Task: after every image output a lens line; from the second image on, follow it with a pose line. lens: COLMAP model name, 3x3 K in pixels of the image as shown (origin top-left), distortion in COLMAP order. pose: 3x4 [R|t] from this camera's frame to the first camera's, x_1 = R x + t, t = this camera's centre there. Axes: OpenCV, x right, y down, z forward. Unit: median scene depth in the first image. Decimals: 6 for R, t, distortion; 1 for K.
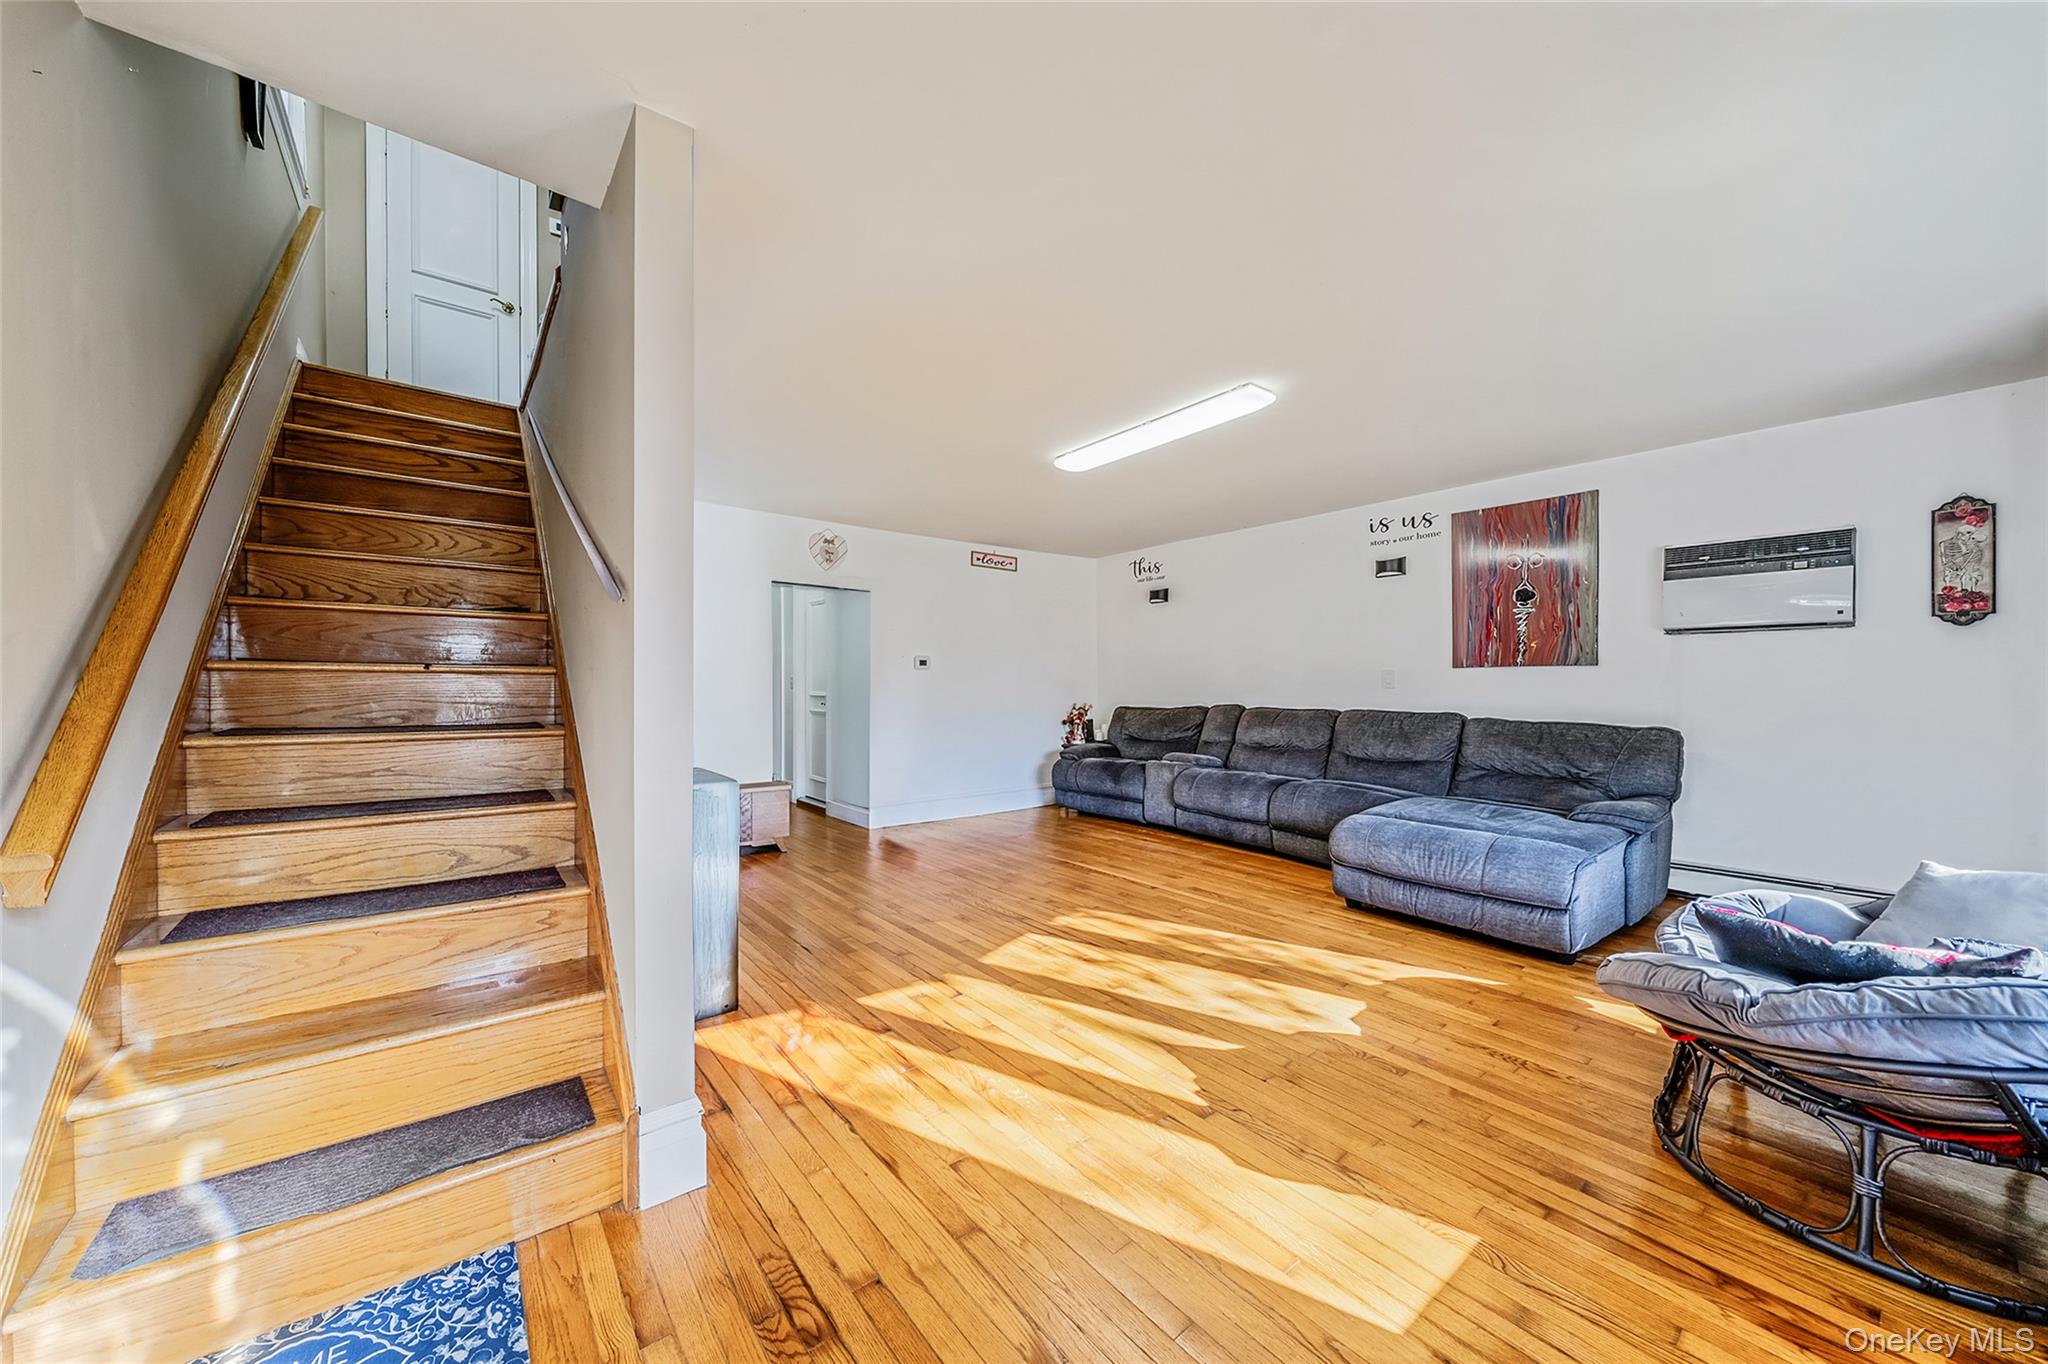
lens RADIAL K [[720.1, 0, 945.7], [0, 720.1, 684.5], [0, 0, 1]] dist [0.001898, 0.000068]
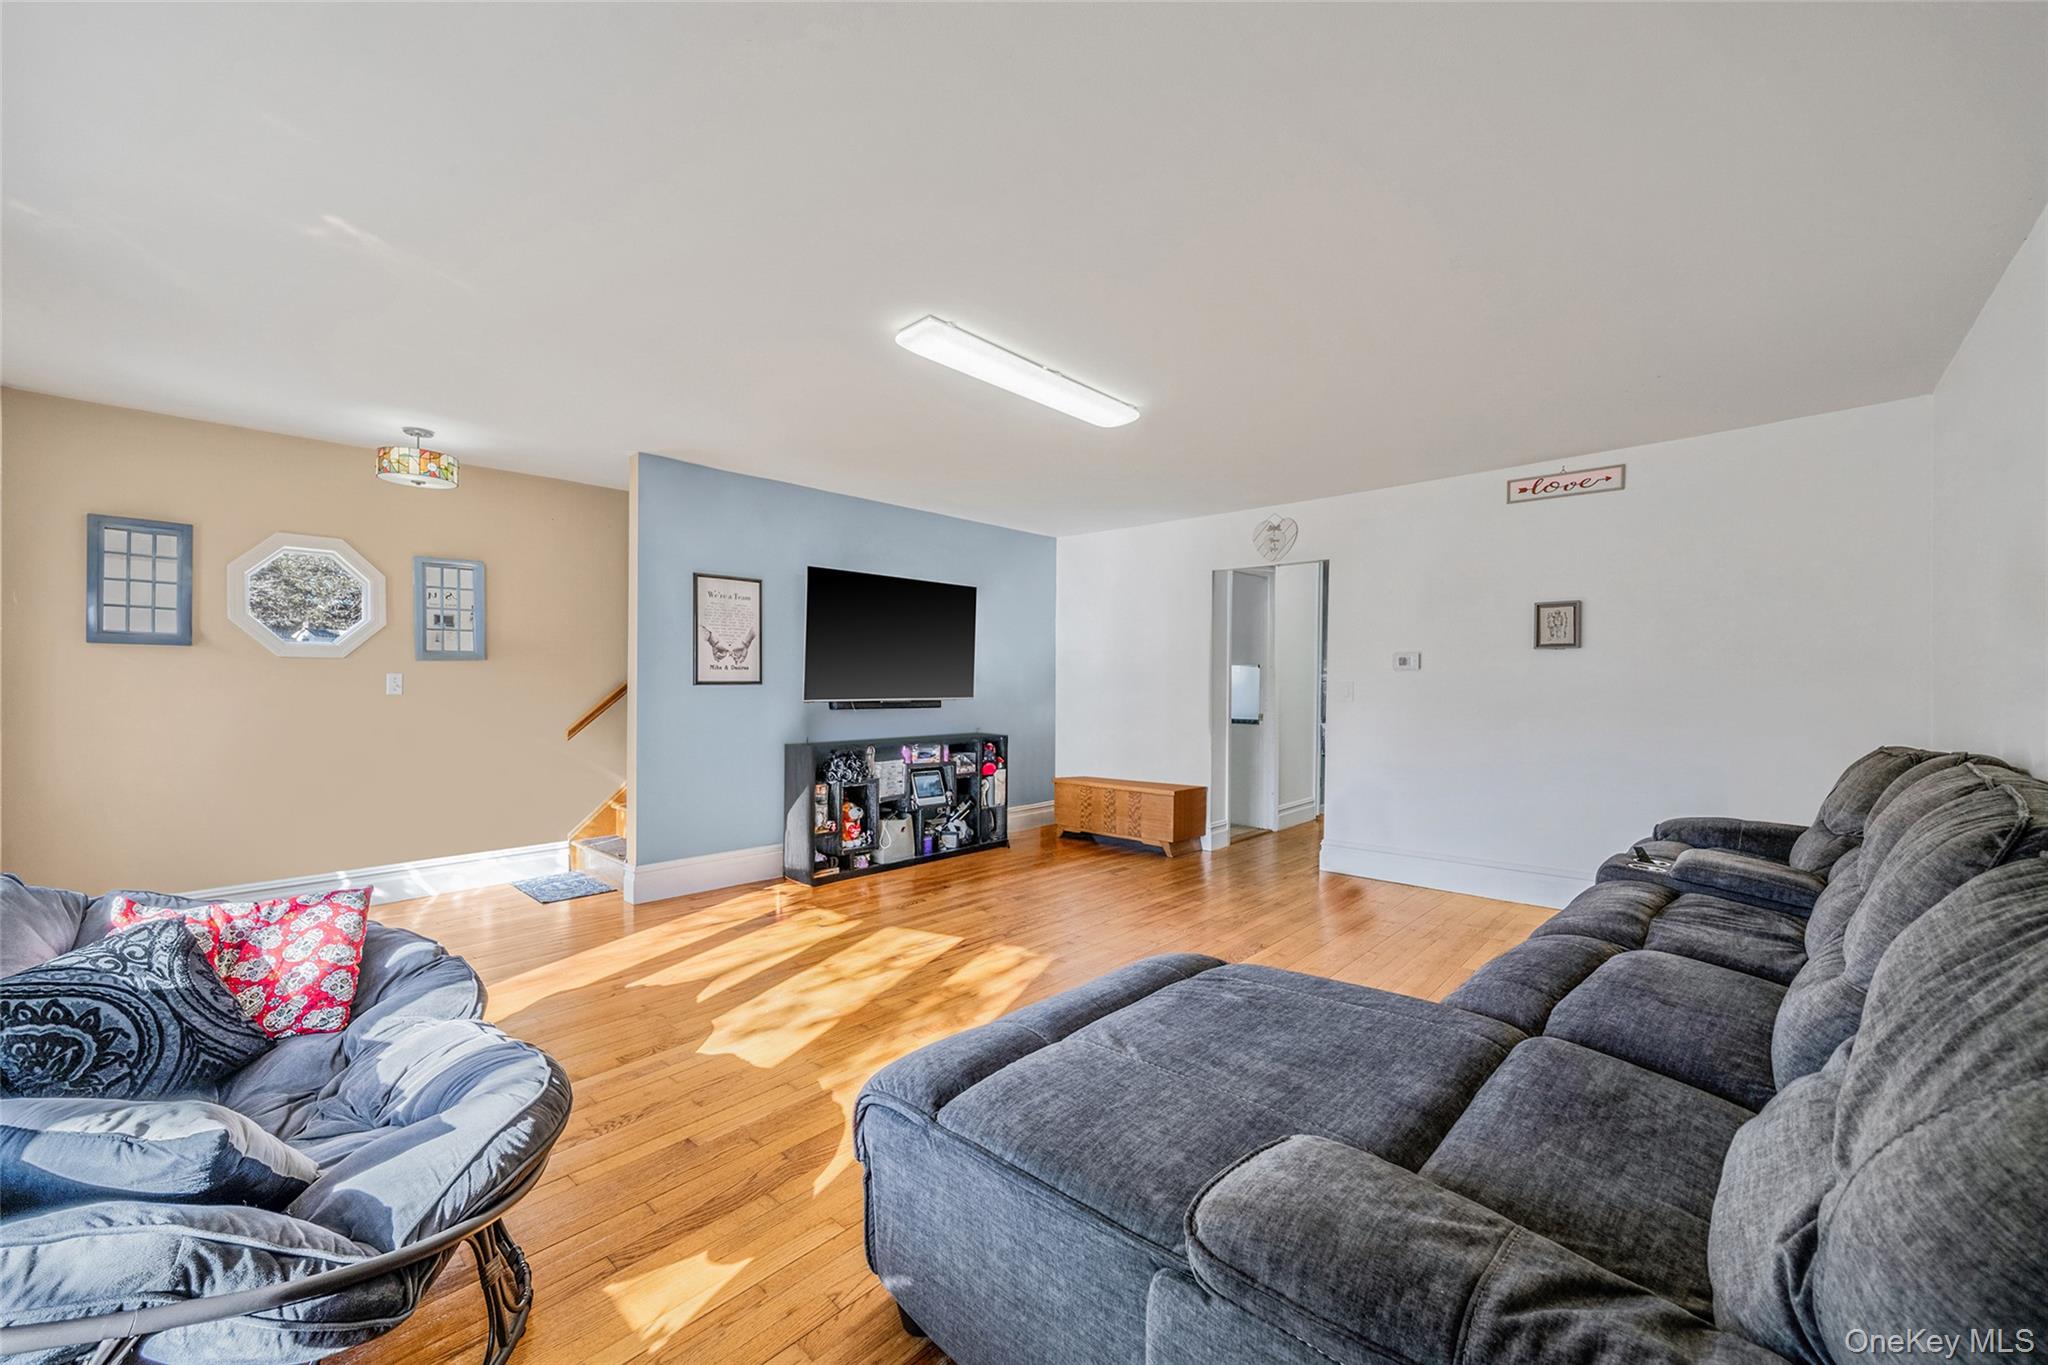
lens RADIAL K [[778.1, 0, 1020.8], [0, 778.1, 687.7], [0, 0, 1]] dist [0.002463, 0.000025]
pose [[0.215823, 0.004695, -0.976421, 1.106046], [-0.003812, 0.999985, 0.003966, -0.008550], [0.976425, 0.002866, 0.215838, 0.784448]]
